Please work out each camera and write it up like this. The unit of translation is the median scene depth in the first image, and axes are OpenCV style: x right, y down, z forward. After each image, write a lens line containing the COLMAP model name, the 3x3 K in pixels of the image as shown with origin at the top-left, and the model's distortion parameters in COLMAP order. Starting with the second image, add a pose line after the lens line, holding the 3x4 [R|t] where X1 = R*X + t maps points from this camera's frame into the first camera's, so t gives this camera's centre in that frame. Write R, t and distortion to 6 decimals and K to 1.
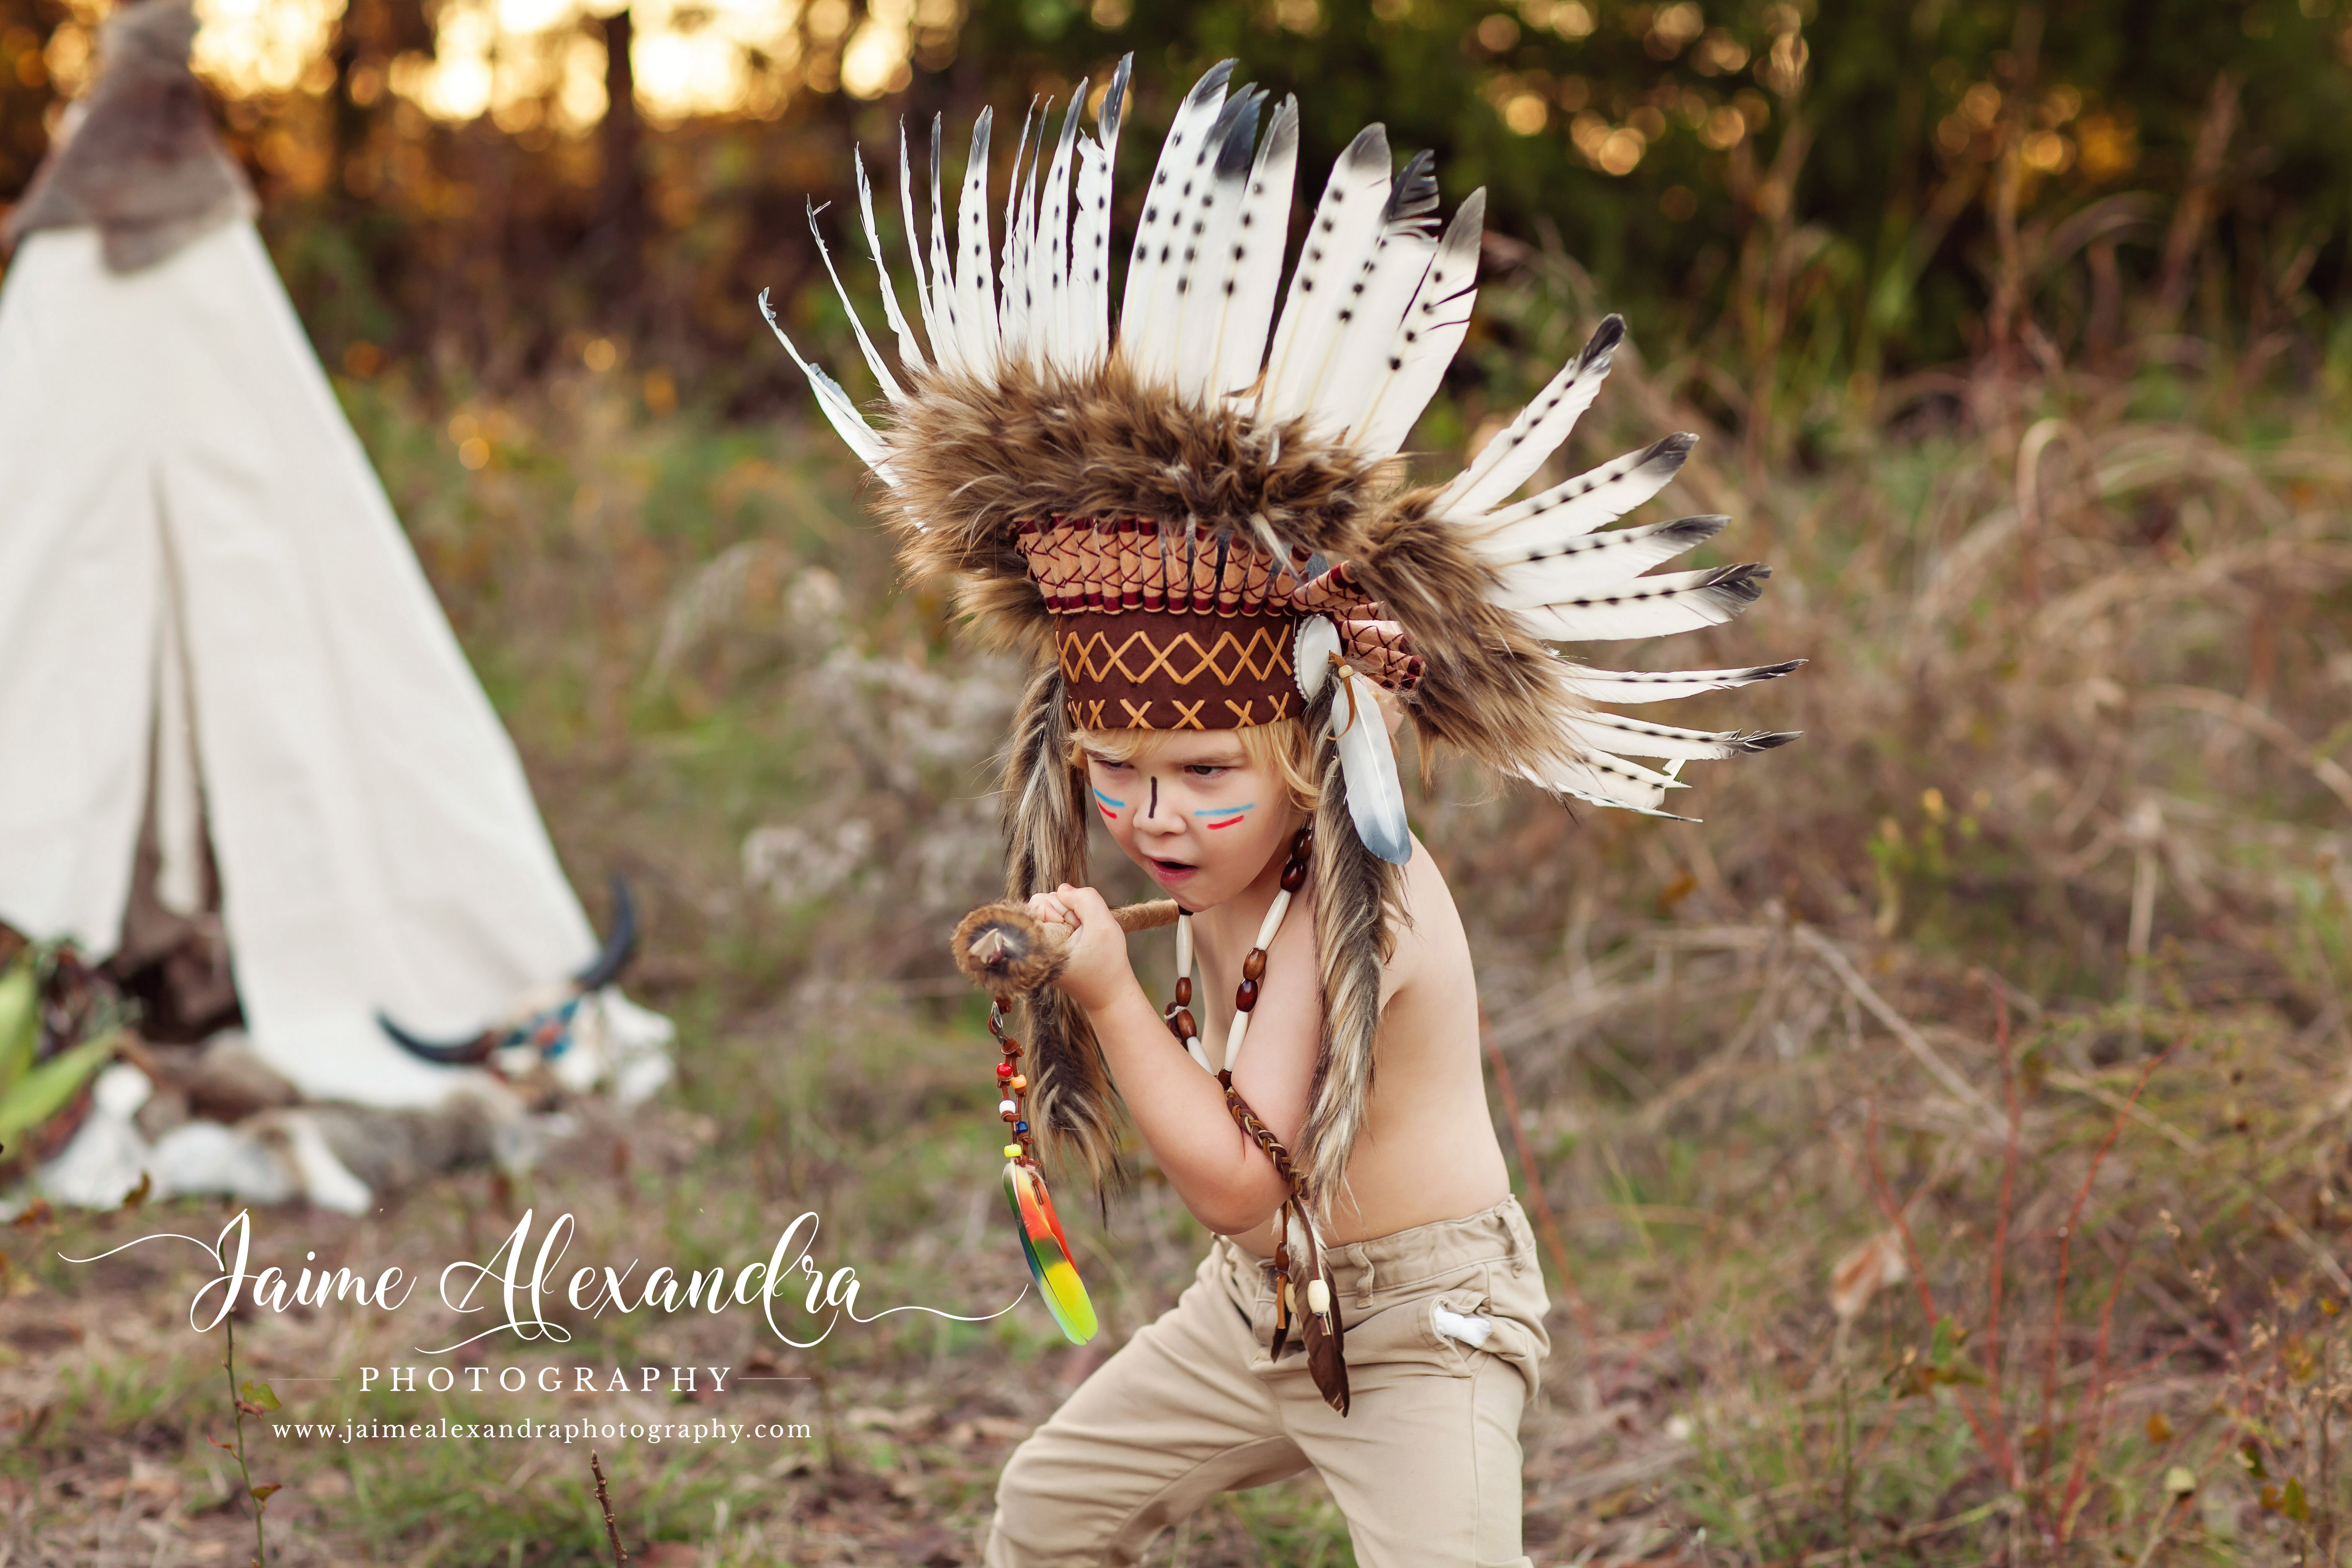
lens RADIAL K [[5721.6, 0, 1176.0], [0, 5721.6, 784.0], [0, 0, 1]] dist [0.047790, 0.268653]
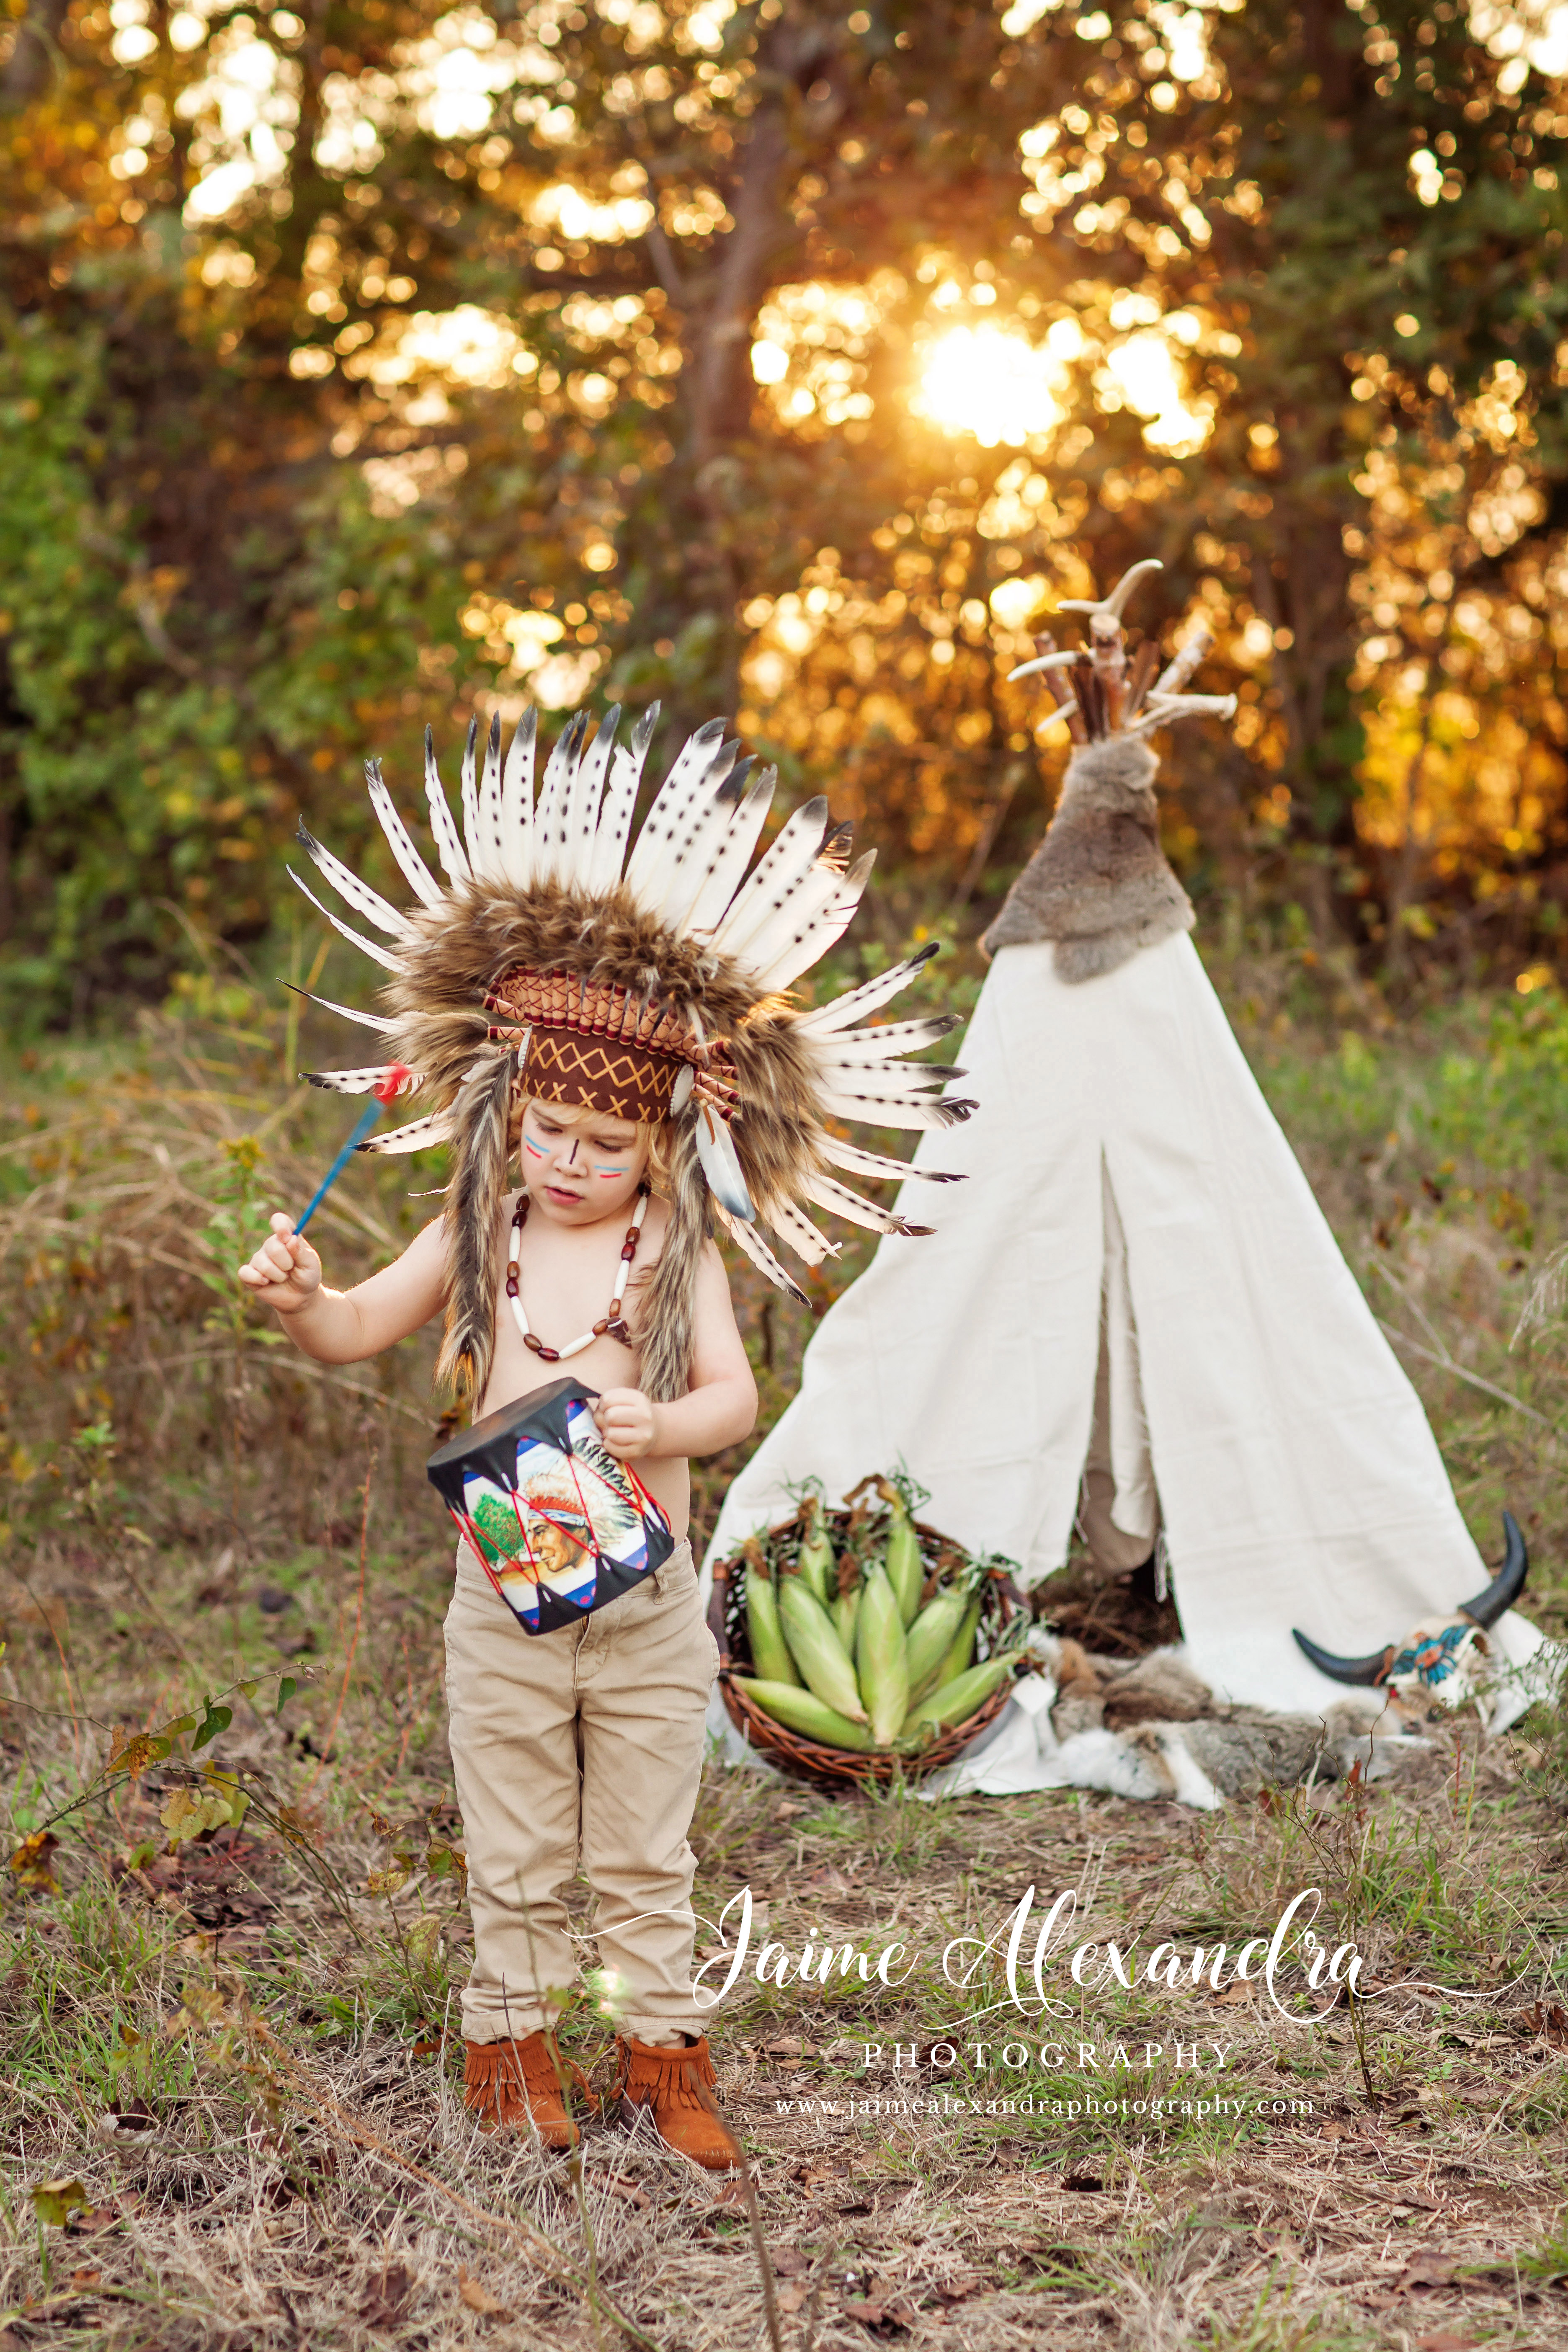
lens RADIAL K [[5721.6, 0, 776.8], [0, 5721.6, 1127.6], [0, 0, 1]] dist [0.047790, 0.268653]
pose [[0.911951, 0.003721, -0.410283, 0.231835], [-0.016224, 0.999504, -0.026997, -0.027454], [0.409979, 0.031277, 0.911559, -0.068861]]
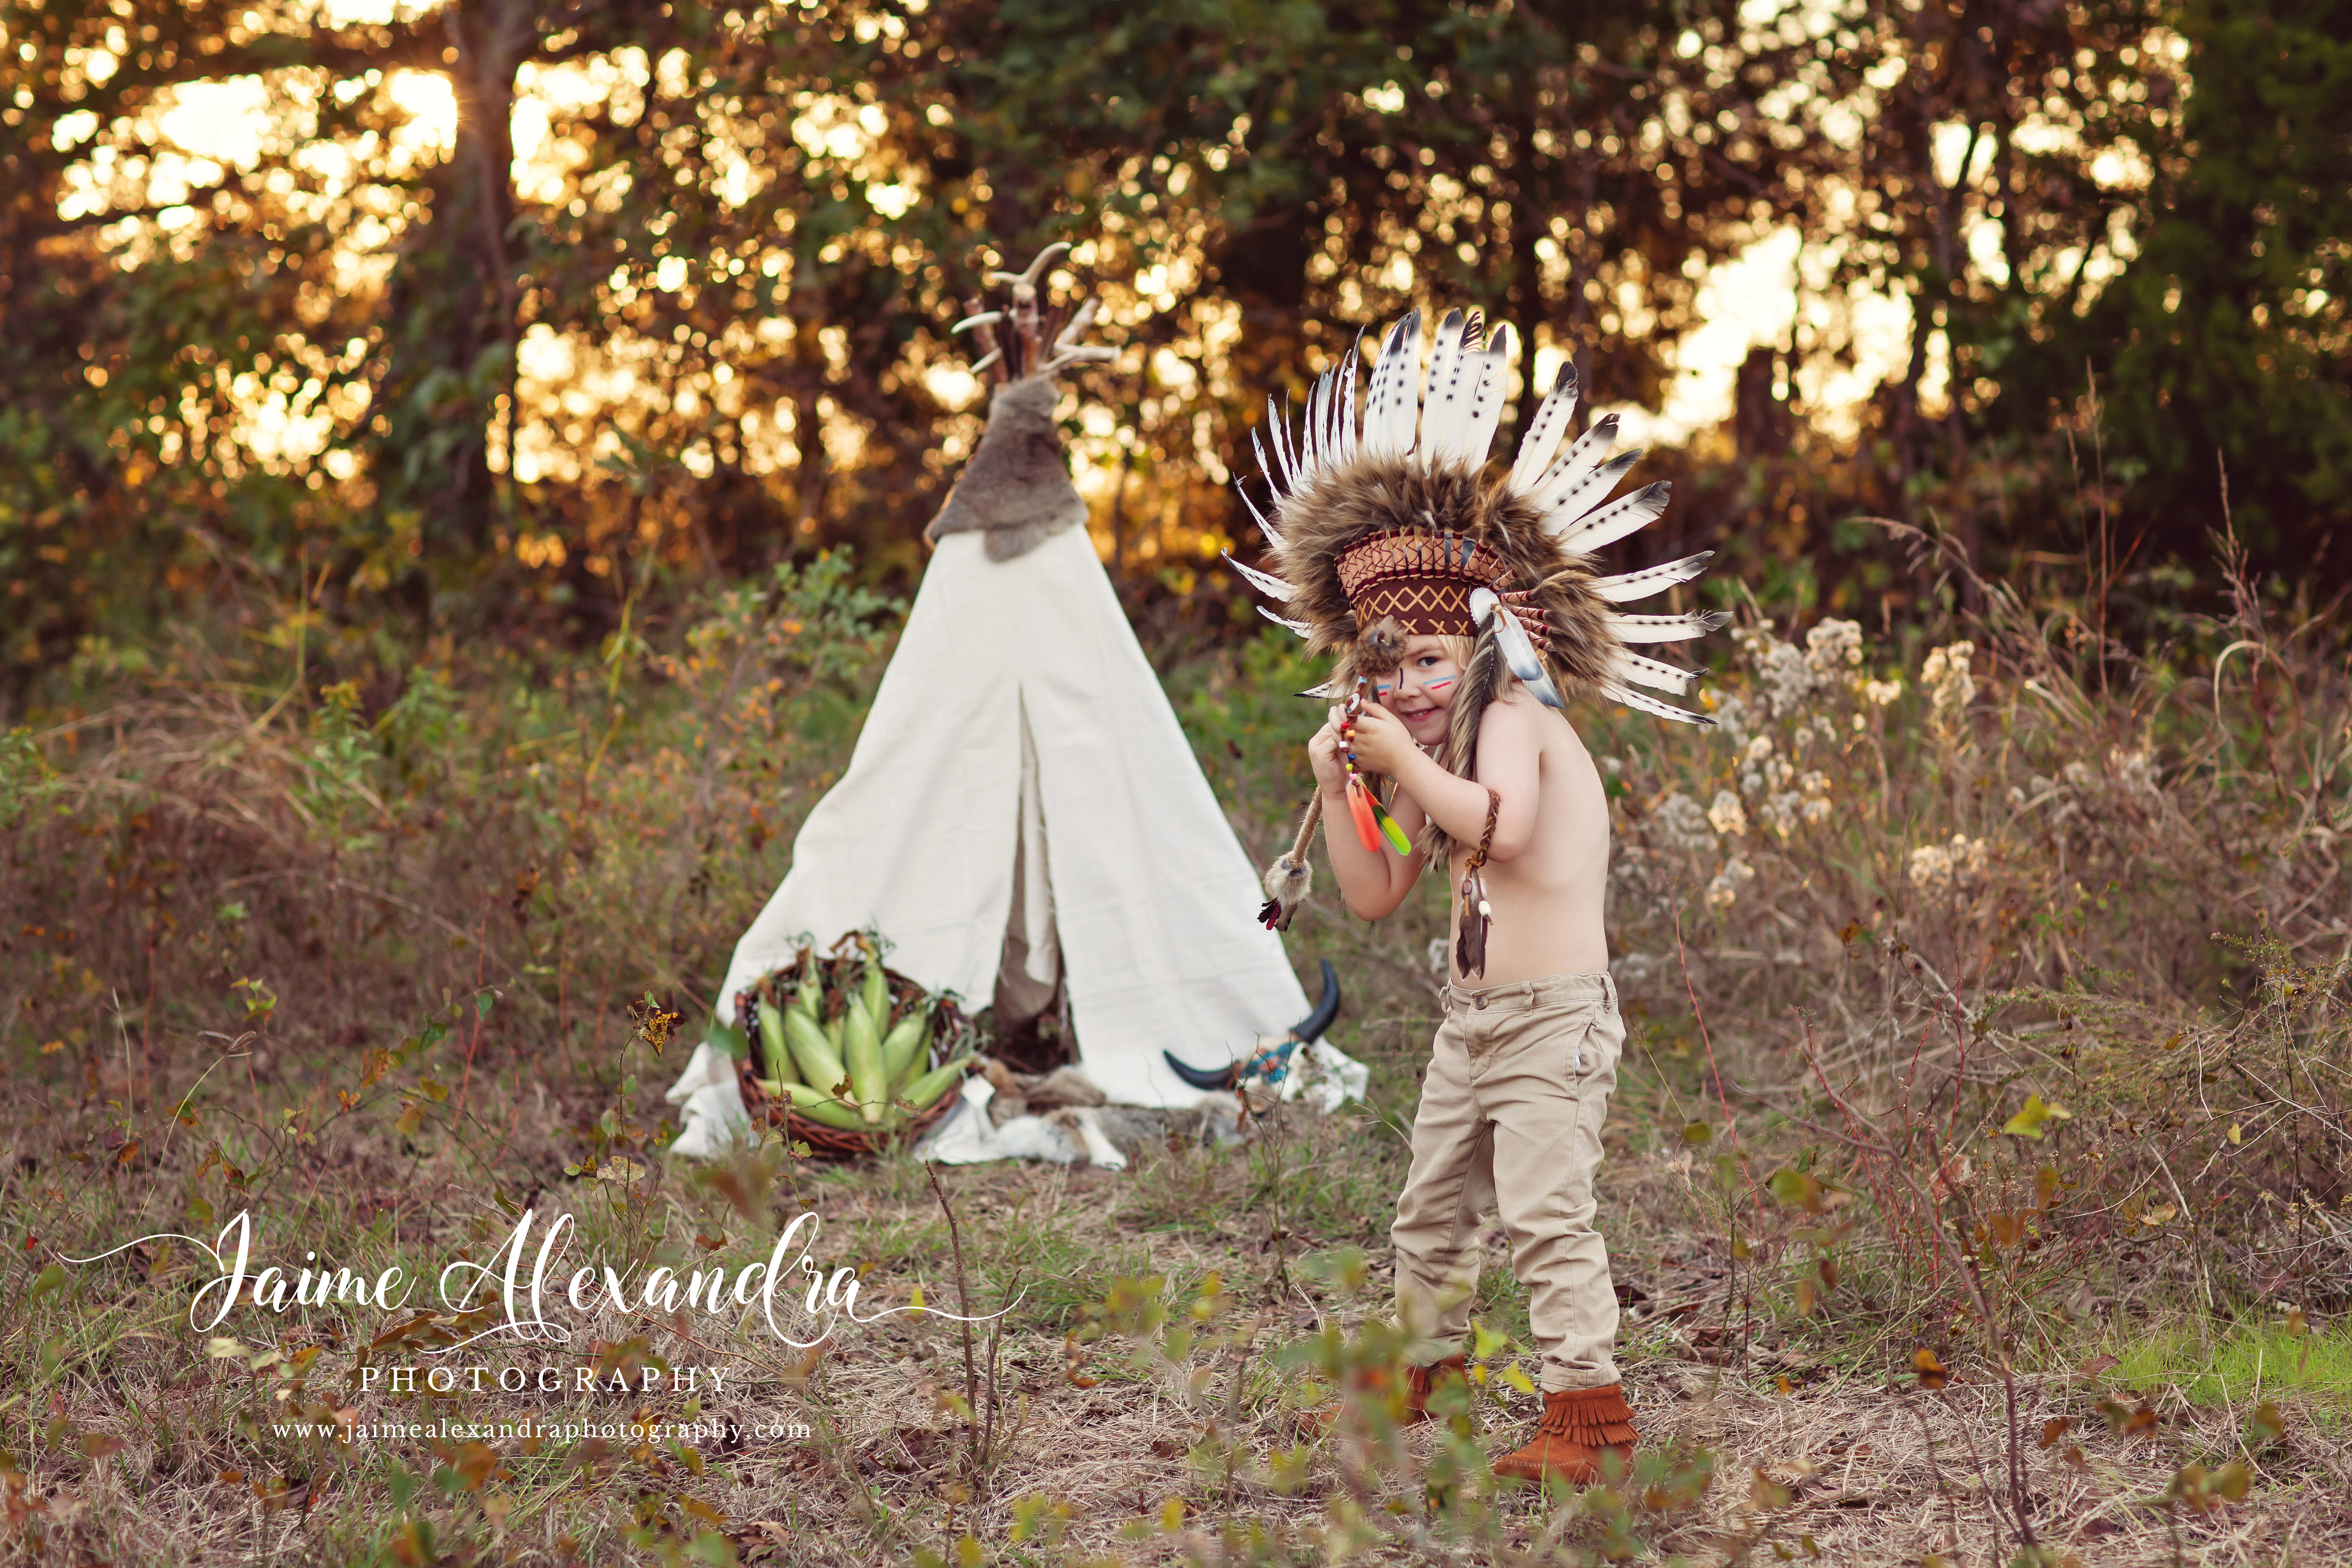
lens RADIAL K [[5721.6, 0, 1176.0], [0, 5721.6, 784.0], [0, 0, 1]] dist [0.047790, 0.268653]
pose [[0.963440, -0.004817, -0.267882, 0.266295], [-0.010710, 0.998347, -0.056469, 0.055196], [0.267711, 0.057273, 0.961796, -0.440704]]
